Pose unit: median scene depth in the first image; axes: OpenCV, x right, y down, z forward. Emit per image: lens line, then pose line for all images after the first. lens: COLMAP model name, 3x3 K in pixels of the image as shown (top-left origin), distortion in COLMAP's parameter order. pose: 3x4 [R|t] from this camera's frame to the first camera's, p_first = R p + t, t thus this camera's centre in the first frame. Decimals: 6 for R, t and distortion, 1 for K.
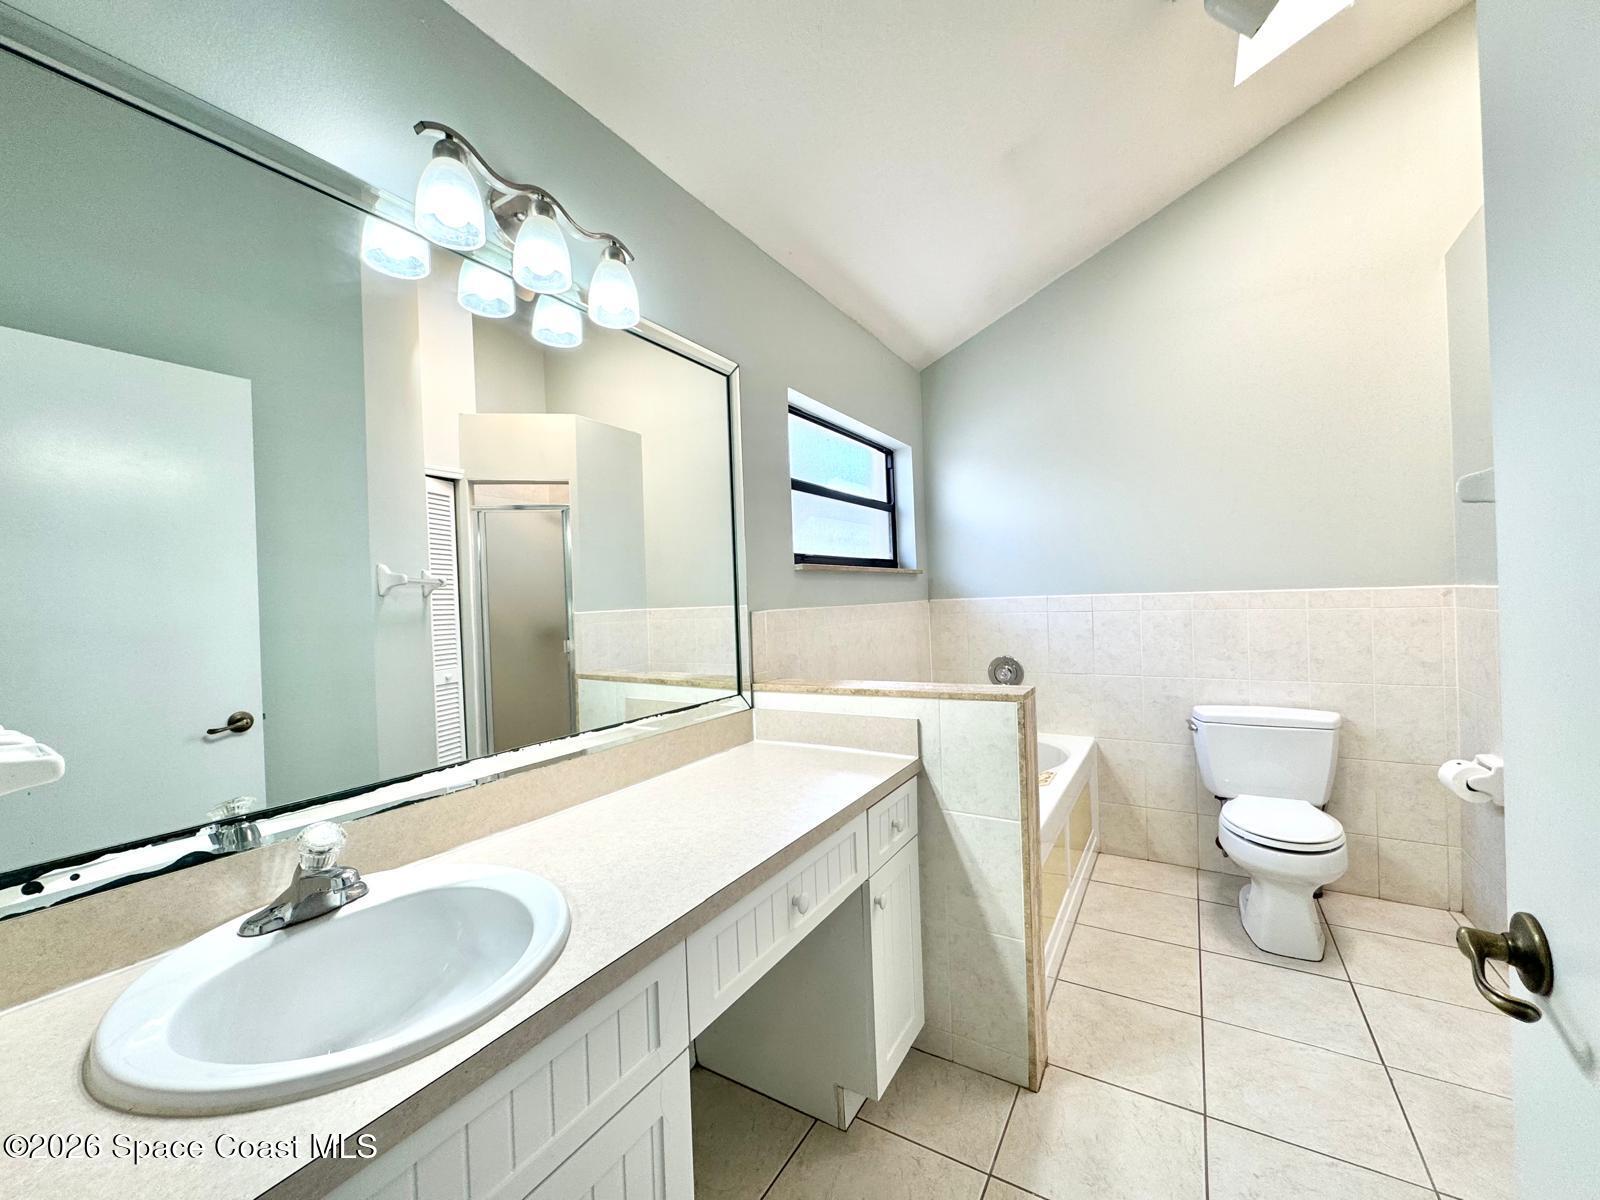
lens RADIAL K [[635.8, 0, 800.0], [0, 635.8, 600.0], [0, 0, 1]] dist [0.000419, -0.000067]
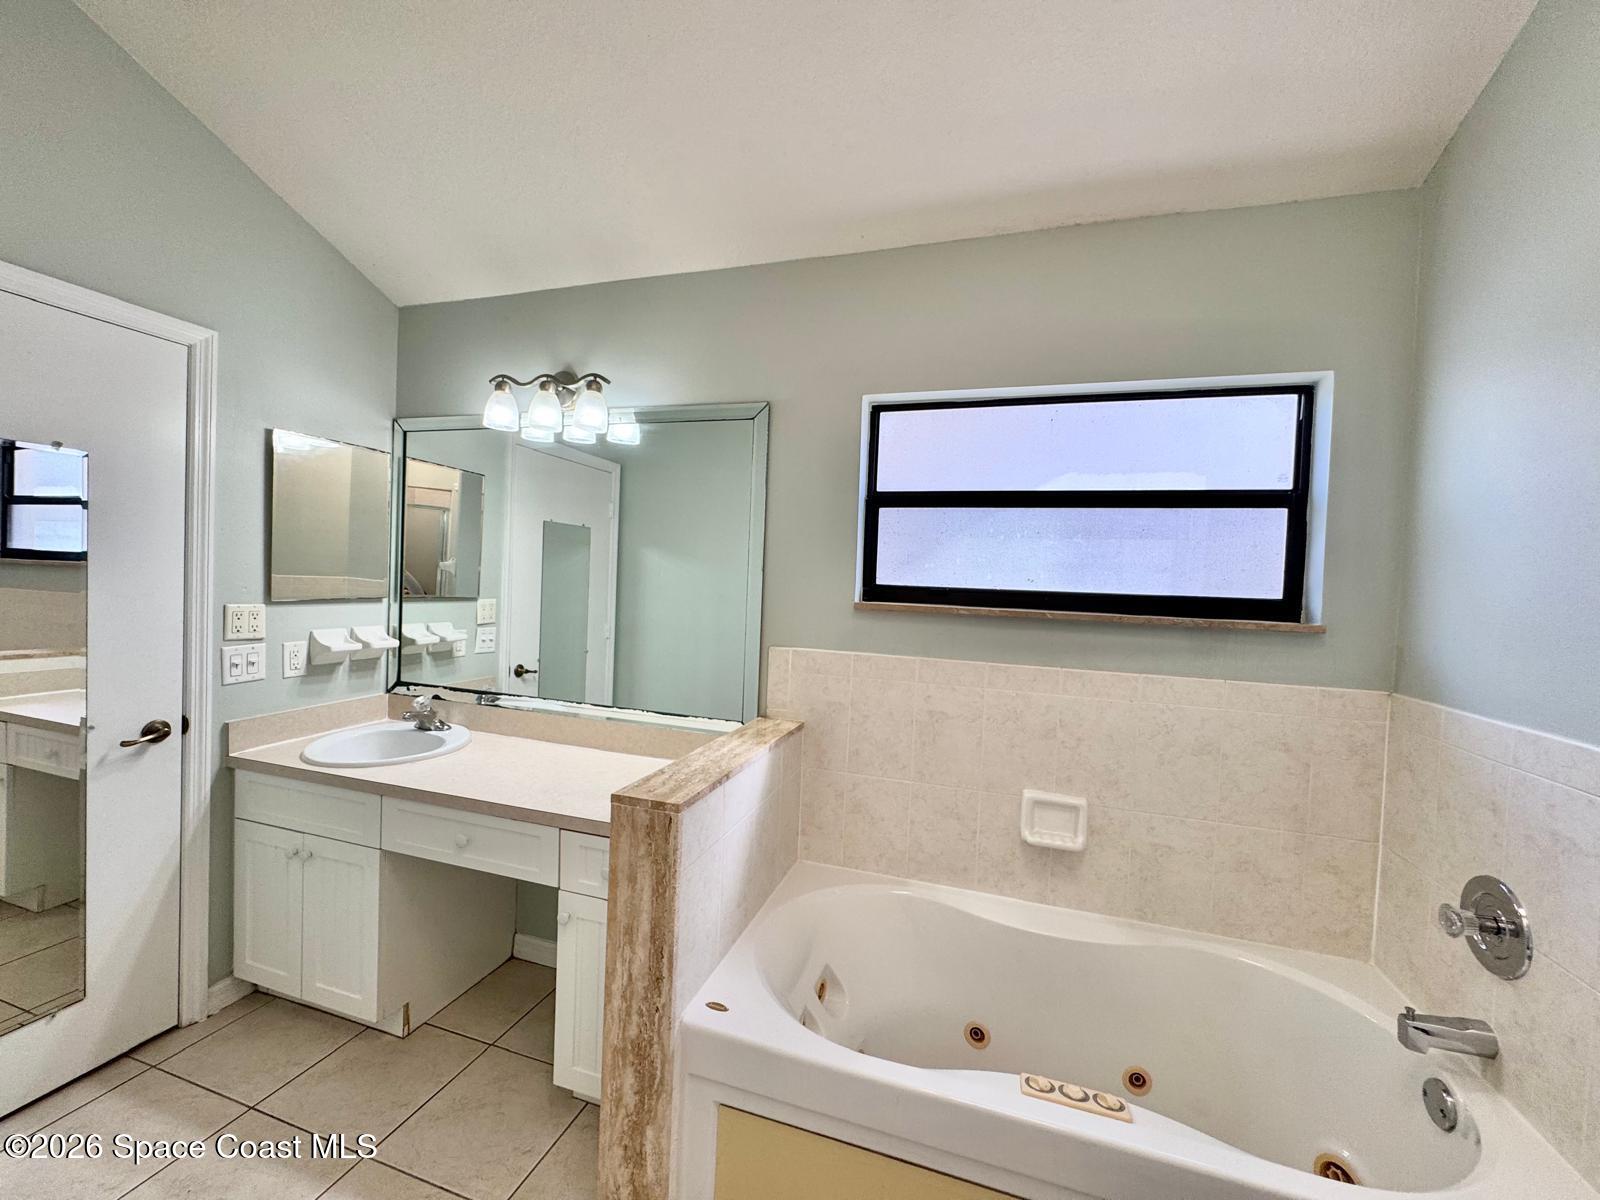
lens RADIAL K [[635.8, 0, 800.0], [0, 635.8, 600.0], [0, 0, 1]] dist [0.000419, -0.000067]
pose [[0.239953, 0.070939, -0.968189, 0.682290], [-0.057271, 0.996624, 0.058829, -0.088509], [0.969094, 0.041333, 0.243205, 0.599163]]
